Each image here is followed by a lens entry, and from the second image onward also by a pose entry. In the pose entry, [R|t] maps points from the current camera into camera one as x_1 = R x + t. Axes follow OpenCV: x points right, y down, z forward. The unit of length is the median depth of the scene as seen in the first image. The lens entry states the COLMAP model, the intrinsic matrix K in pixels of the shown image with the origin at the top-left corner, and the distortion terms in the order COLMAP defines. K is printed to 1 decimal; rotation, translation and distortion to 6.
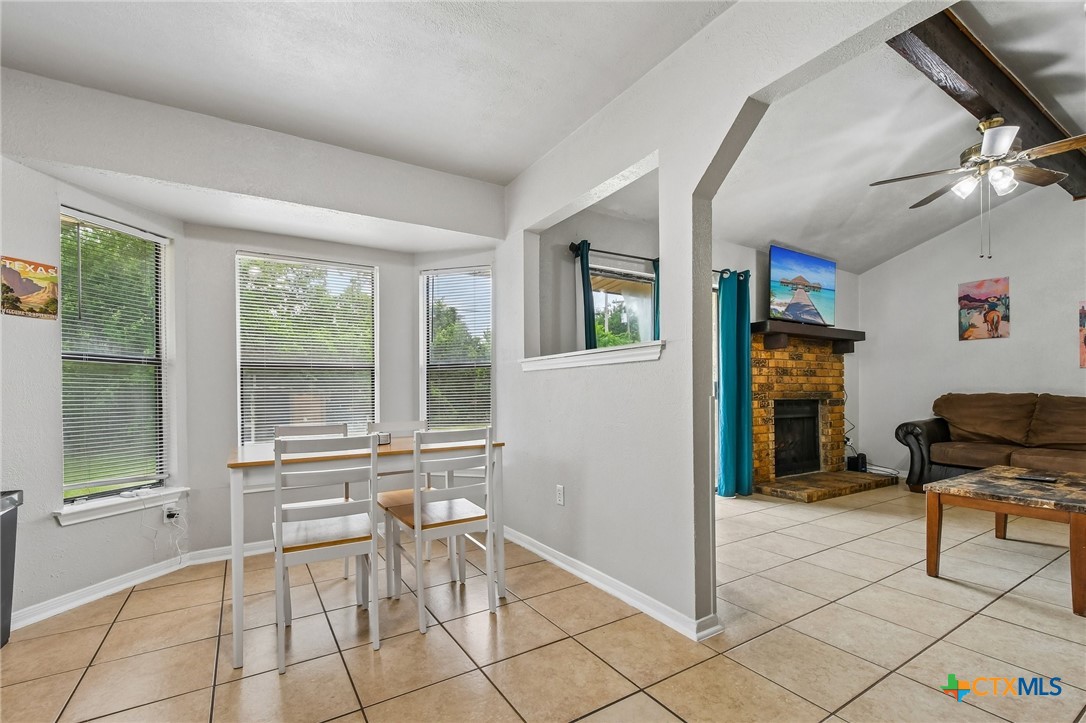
lens RADIAL K [[479.8, 0, 540.5], [0, 479.8, 394.7], [0, 0, 1]] dist [-0.001959, -0.001185]
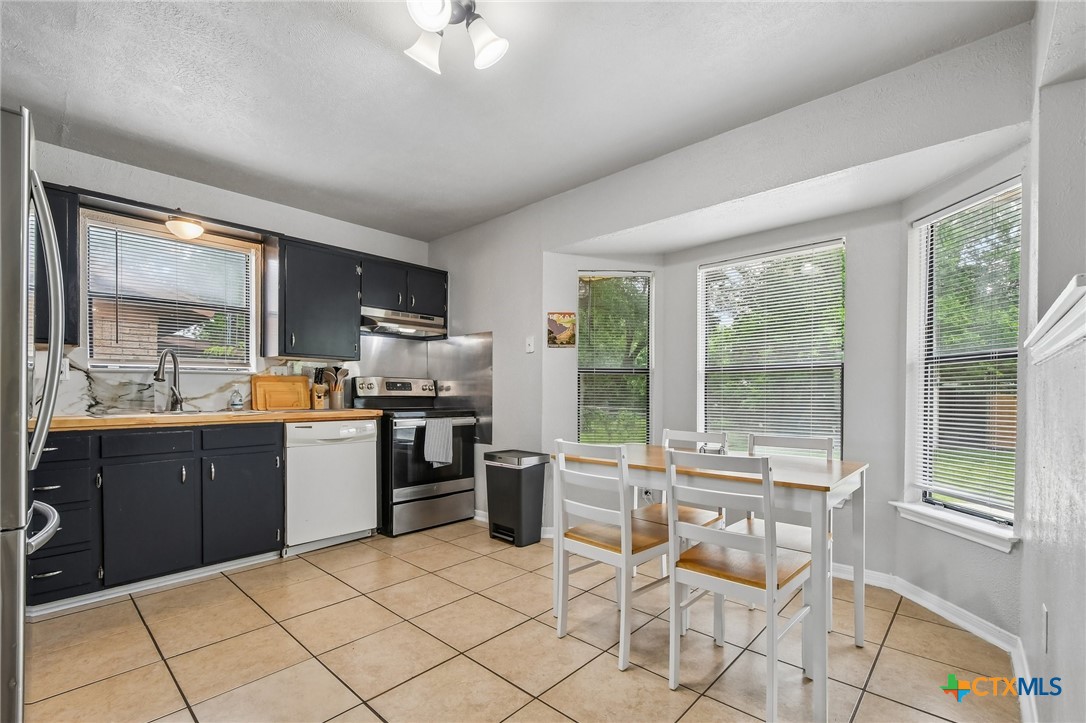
lens RADIAL K [[479.8, 0, 540.5], [0, 479.8, 394.7], [0, 0, 1]] dist [-0.001959, -0.001185]
pose [[0.262262, 0.014459, -0.964888, 0.351003], [-0.008991, 0.999881, 0.012539, -0.018384], [0.964955, 0.005387, 0.262361, 0.388343]]
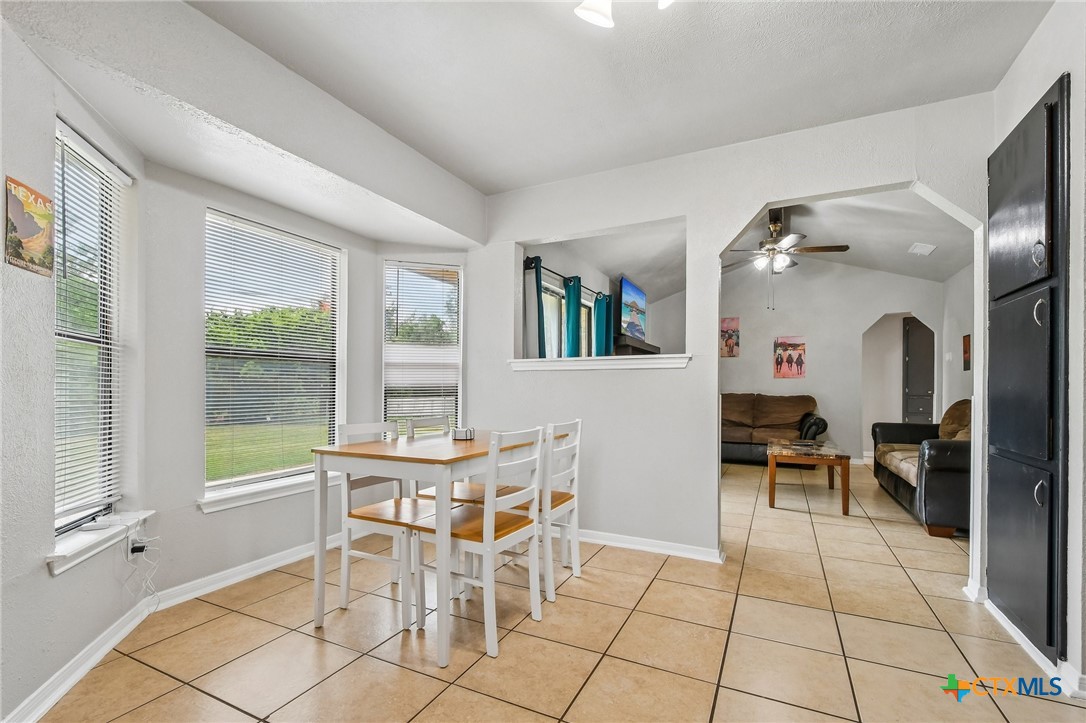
lens RADIAL K [[480.1, 0, 541.5], [0, 480.1, 391.0], [0, 0, 1]] dist [-0.001544, 0.000038]
pose [[0.851667, 0.010380, 0.523980, -0.609519], [-0.009828, 0.999944, -0.003833, 0.002059], [-0.523991, -0.001885, 0.851722, 0.033624]]
